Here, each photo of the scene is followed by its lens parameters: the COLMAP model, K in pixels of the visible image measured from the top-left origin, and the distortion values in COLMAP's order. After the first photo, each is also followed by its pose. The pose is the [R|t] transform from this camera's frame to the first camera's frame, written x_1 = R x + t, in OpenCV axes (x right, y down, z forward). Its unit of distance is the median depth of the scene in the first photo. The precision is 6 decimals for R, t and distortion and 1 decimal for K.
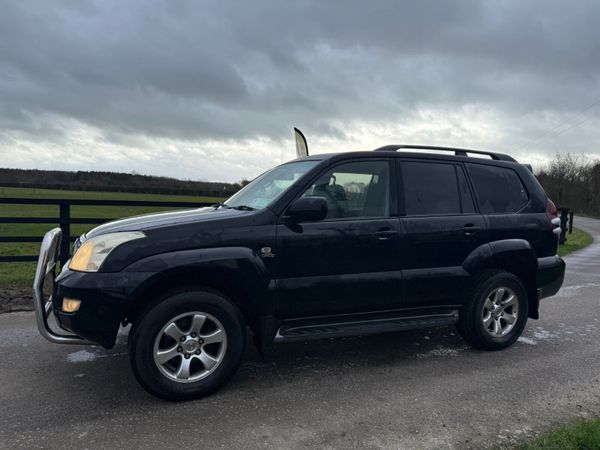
lens RADIAL K [[429.9, 0, 294.9], [0, 429.9, 237.9], [0, 0, 1]] dist [0.122445, -0.214103]
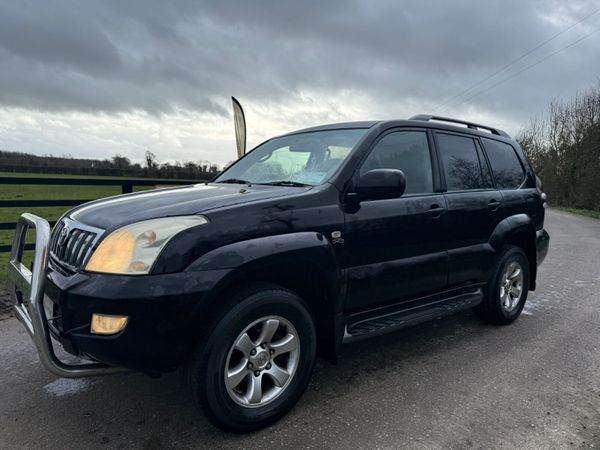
lens RADIAL K [[429.2, 0, 300.5], [0, 429.2, 226.6], [0, 0, 1]] dist [0.053588, -0.073404]
pose [[0.960116, -0.031107, 0.277866, -0.286515], [0.024653, 0.999340, 0.026689, -0.008331], [-0.278513, -0.018774, 0.960249, 0.177675]]
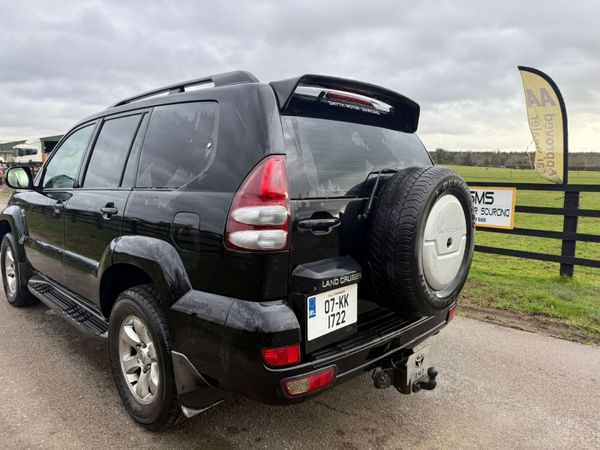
lens RADIAL K [[420.9, 0, 299.9], [0, 420.9, 226.7], [0, 0, 1]] dist [0.004509, -0.010422]
pose [[0.365112, 0.096618, -0.925936, 1.095115], [-0.081602, 0.994093, 0.071553, -0.065845], [0.927380, 0.049434, 0.370839, 1.023953]]
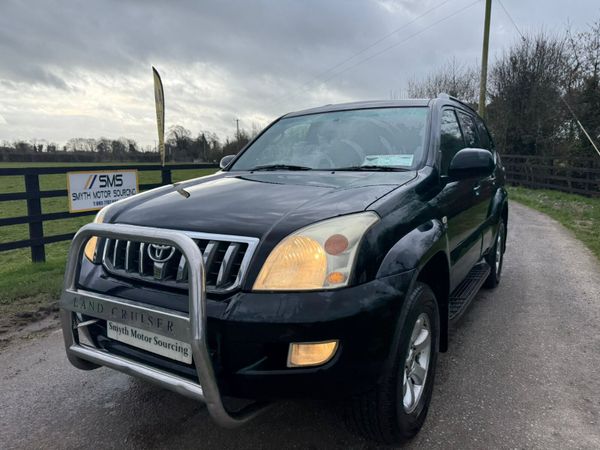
lens RADIAL K [[430.4, 0, 300.7], [0, 430.4, 225.5], [0, 0, 1]] dist [-0.000228, -0.012992]
pose [[0.818903, -0.118469, 0.561572, -0.579144], [0.077838, 0.992349, 0.095840, -0.045768], [-0.568629, -0.034772, 0.821859, 0.390389]]
